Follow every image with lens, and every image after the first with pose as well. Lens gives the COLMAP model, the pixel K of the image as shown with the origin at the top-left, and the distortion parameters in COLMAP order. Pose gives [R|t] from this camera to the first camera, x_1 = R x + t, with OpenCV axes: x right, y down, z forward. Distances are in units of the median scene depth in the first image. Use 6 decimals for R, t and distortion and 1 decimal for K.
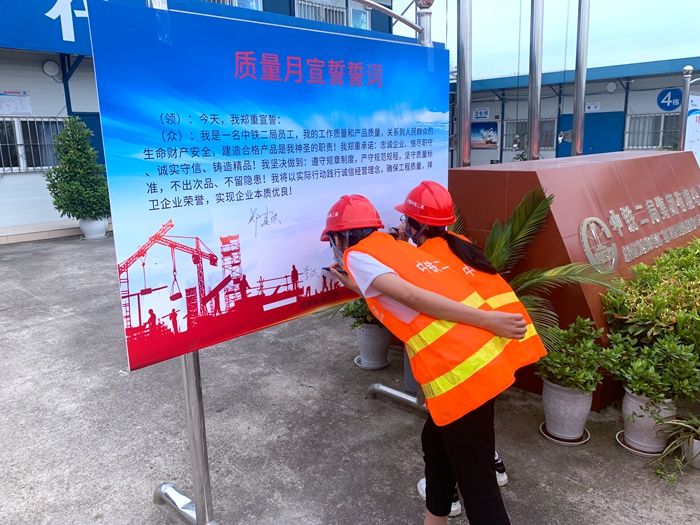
lens RADIAL K [[561.9, 0, 348.0], [0, 561.9, 263.6], [0, 0, 1]] dist [0.017177, -0.010125]
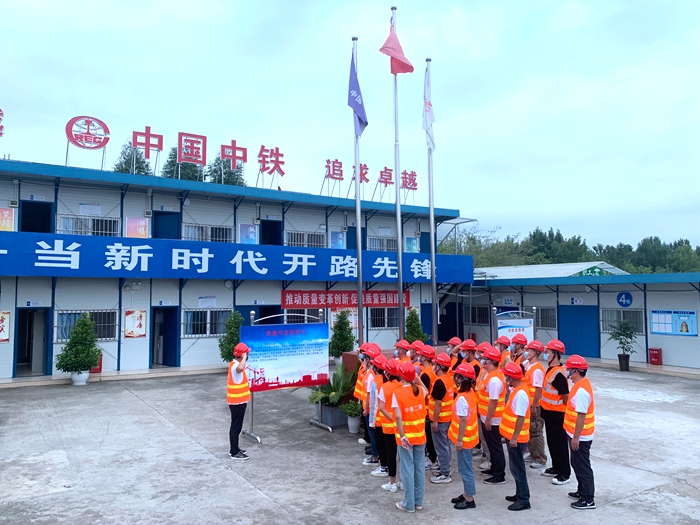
lens RADIAL K [[561.9, 0, 351.8], [0, 561.9, 261.8], [0, 0, 1]] dist [0.017177, -0.010125]
pose [[0.971648, 0.007180, -0.236322, 0.343631], [-0.071153, 0.962080, -0.263322, 0.059163], [0.225470, 0.272671, 0.935315, -0.736437]]
